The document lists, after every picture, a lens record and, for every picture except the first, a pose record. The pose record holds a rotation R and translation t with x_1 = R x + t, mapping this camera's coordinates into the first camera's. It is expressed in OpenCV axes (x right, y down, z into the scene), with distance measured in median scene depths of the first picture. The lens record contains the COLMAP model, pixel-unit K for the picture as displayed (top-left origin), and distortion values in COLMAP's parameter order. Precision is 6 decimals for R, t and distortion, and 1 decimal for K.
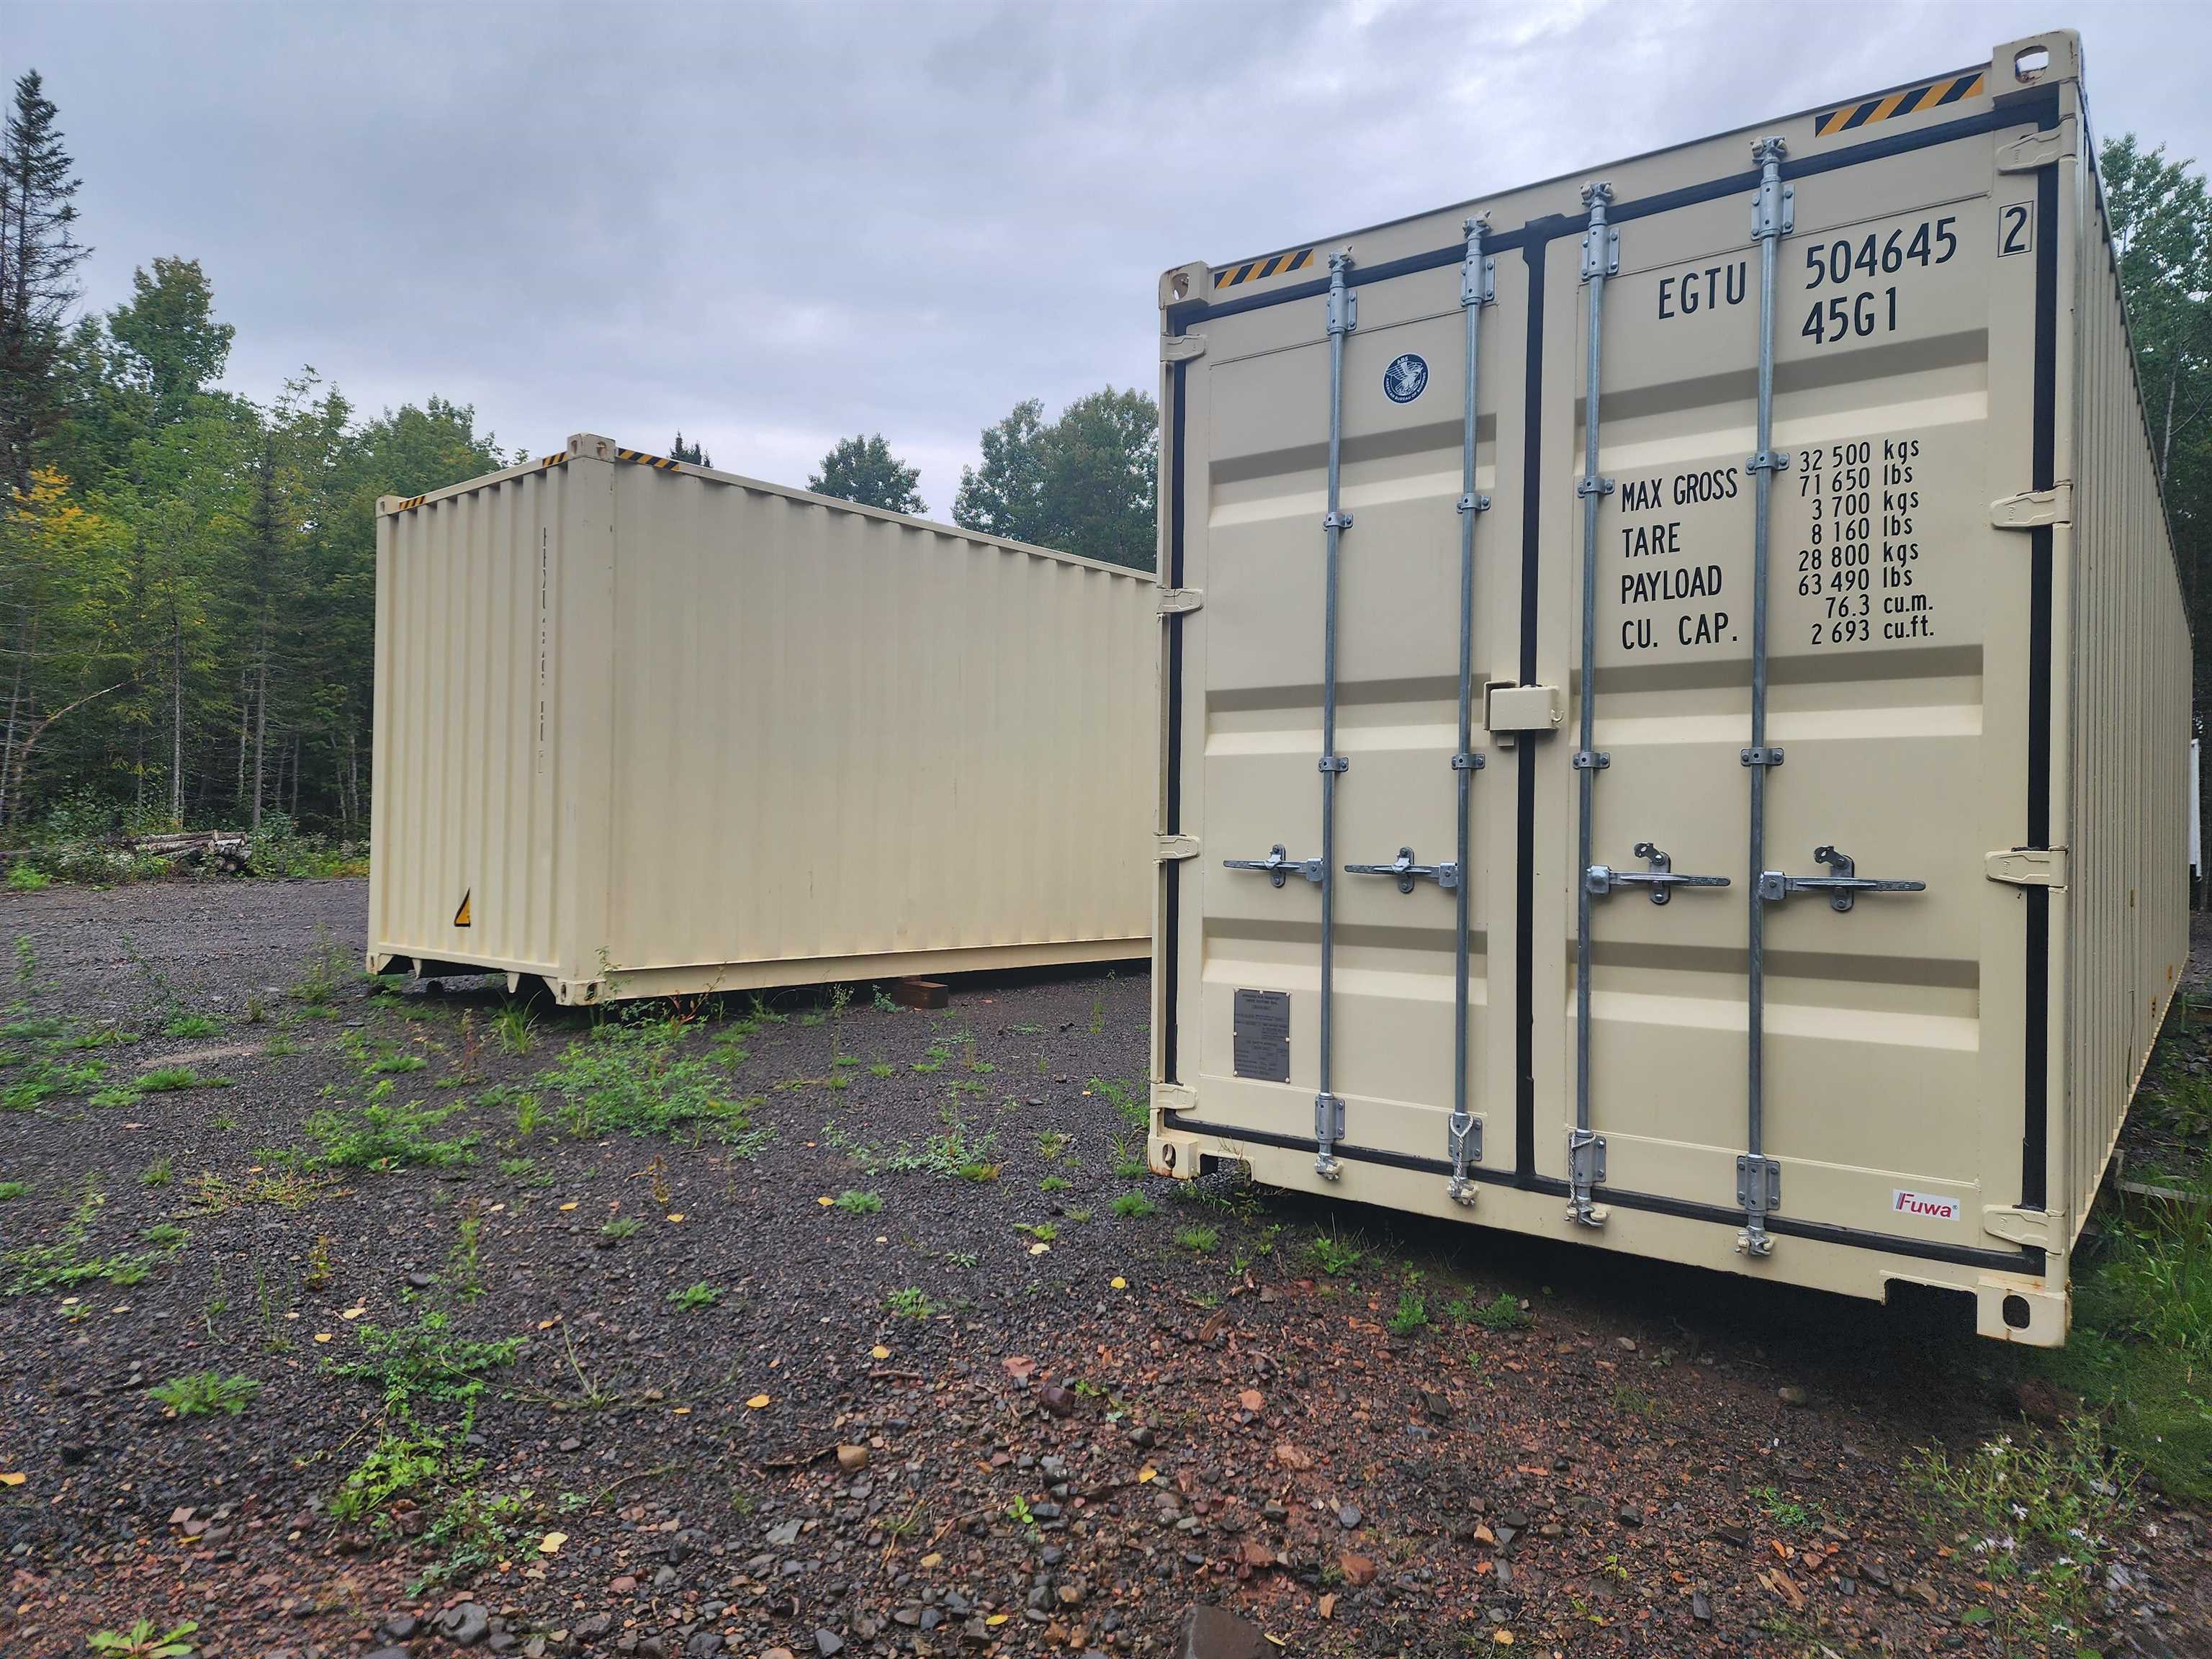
lens RADIAL K [[1466.5, 0, 1118.7], [0, 1466.5, 839.3], [0, 0, 1]] dist [0.070425, -0.054606]
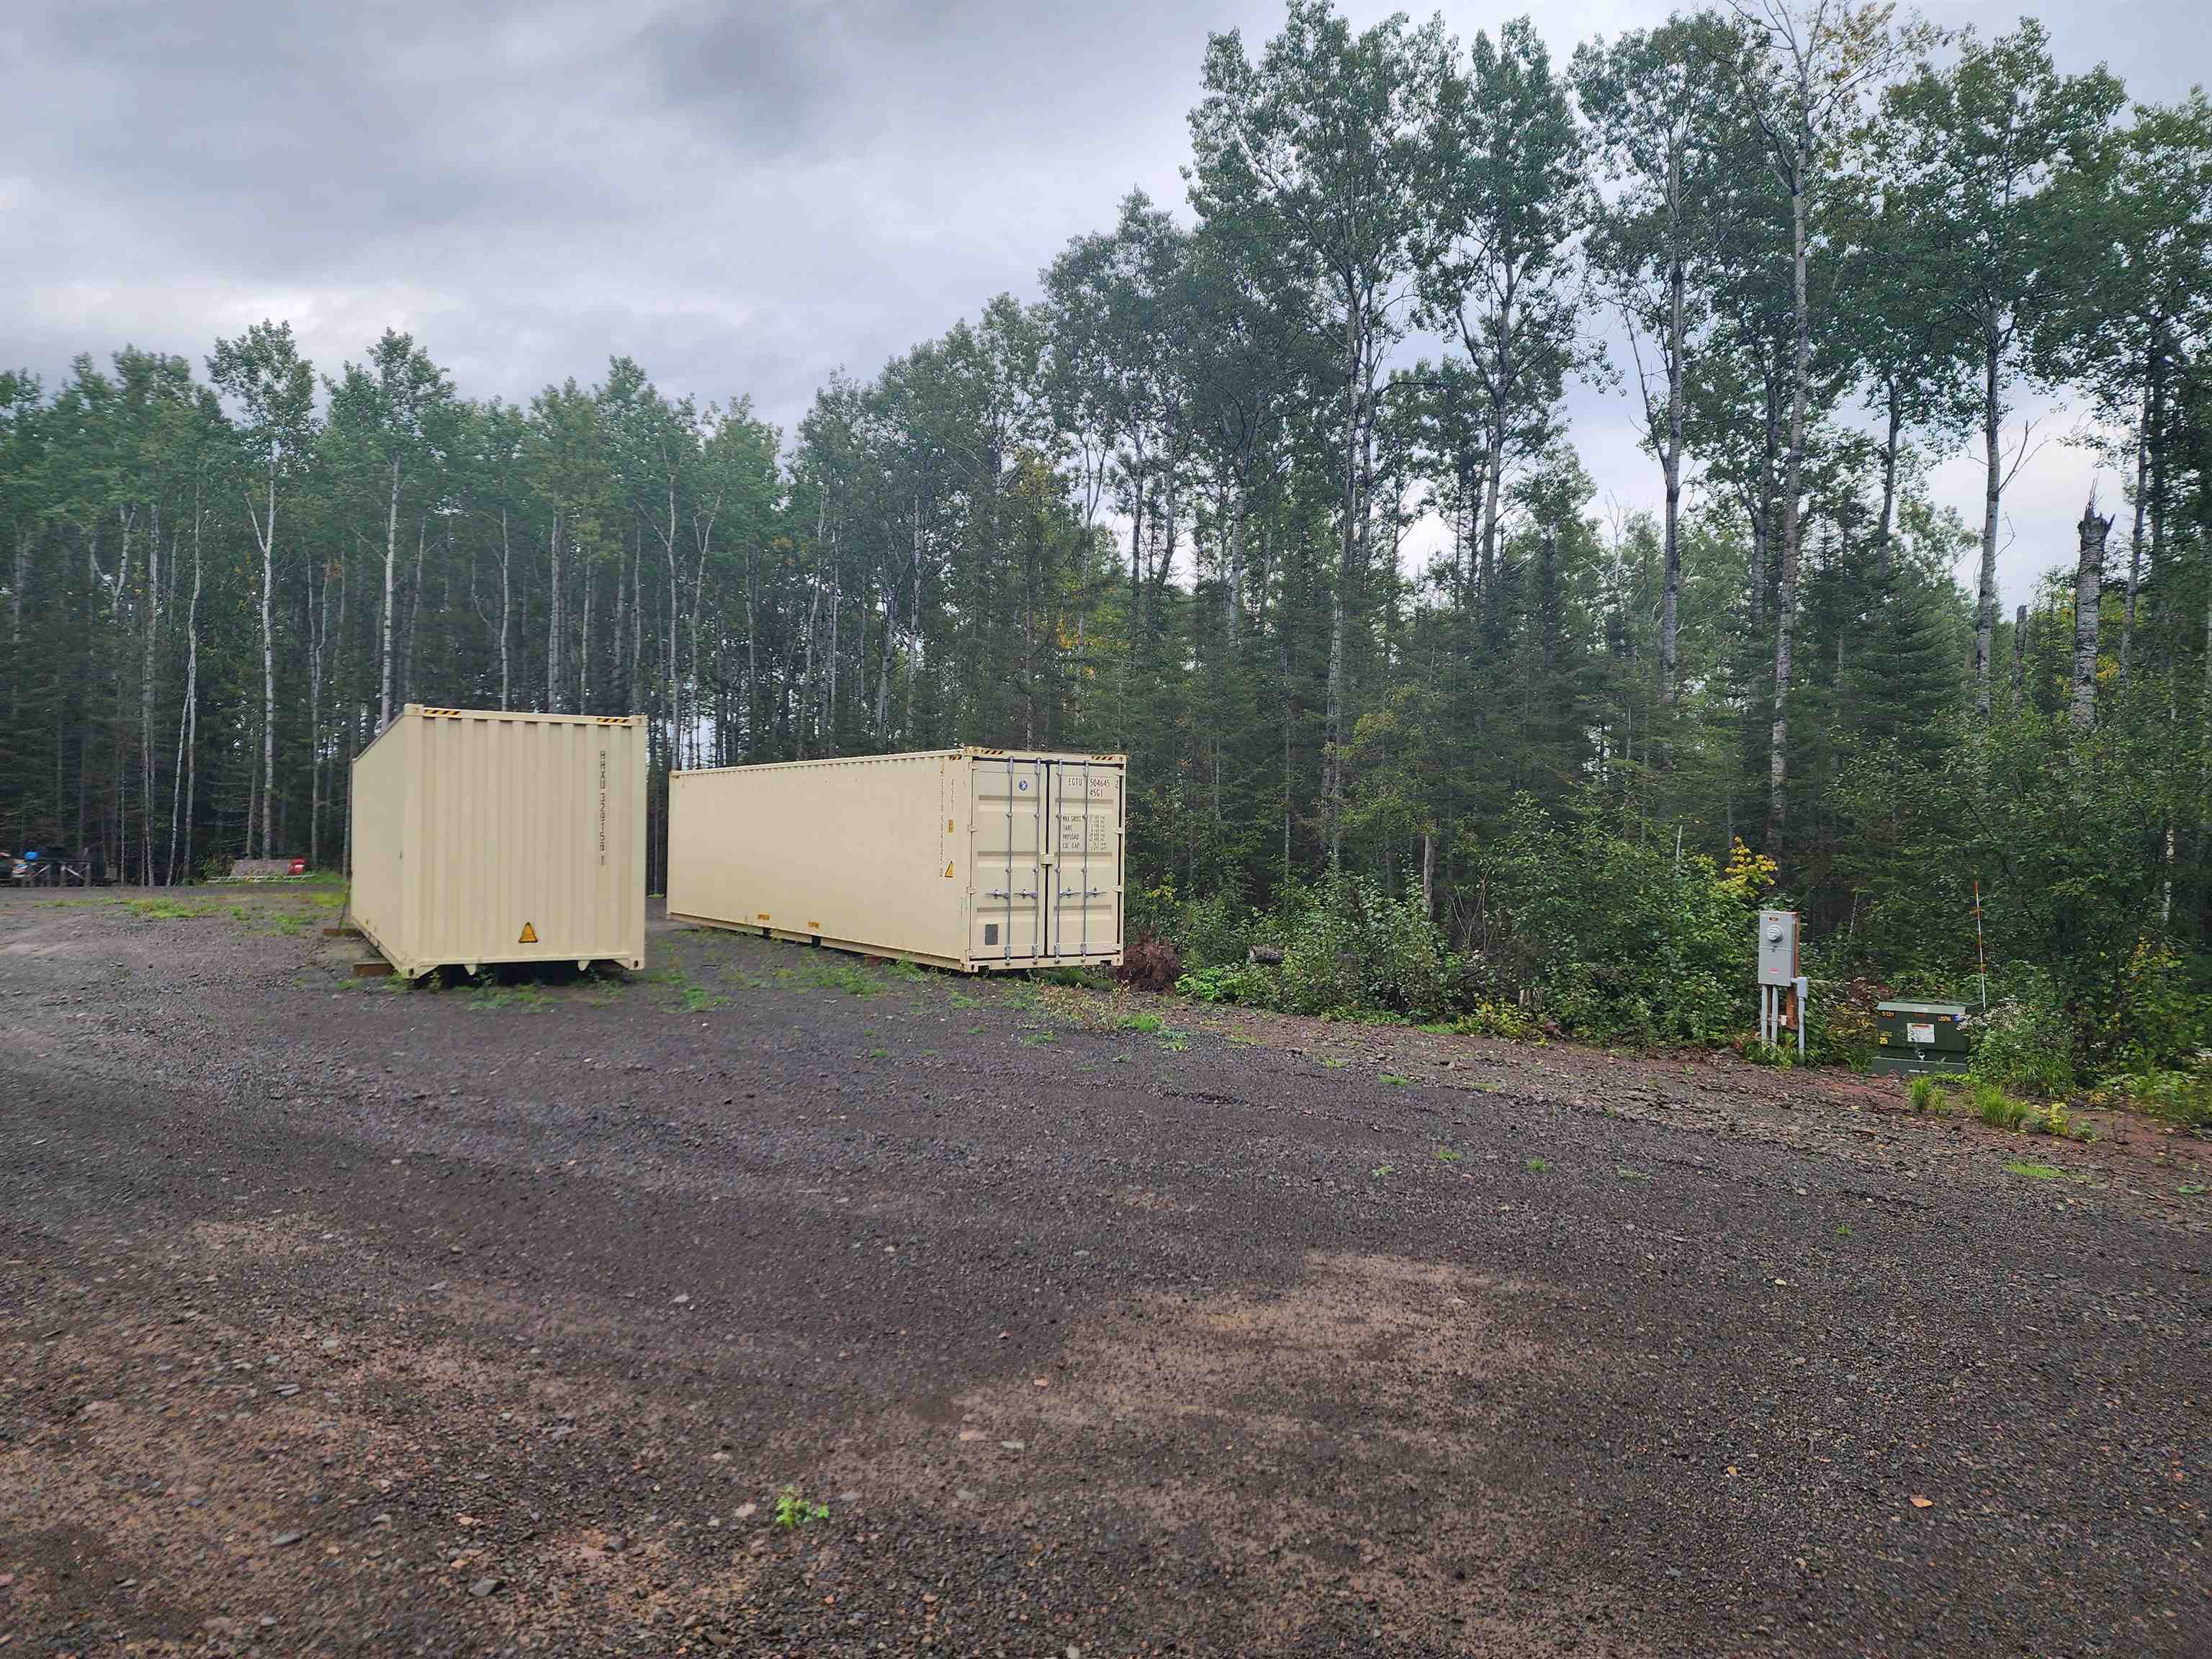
lens RADIAL K [[1526.2, 0, 1106.0], [0, 1526.2, 829.5], [0, 0, 1]] dist [-0.041664, 0.000740]
pose [[0.293247, -0.016189, 0.955900, -4.218181], [-0.011121, 0.999731, 0.020343, -0.274633], [-0.955972, -0.016596, 0.292988, -0.615335]]
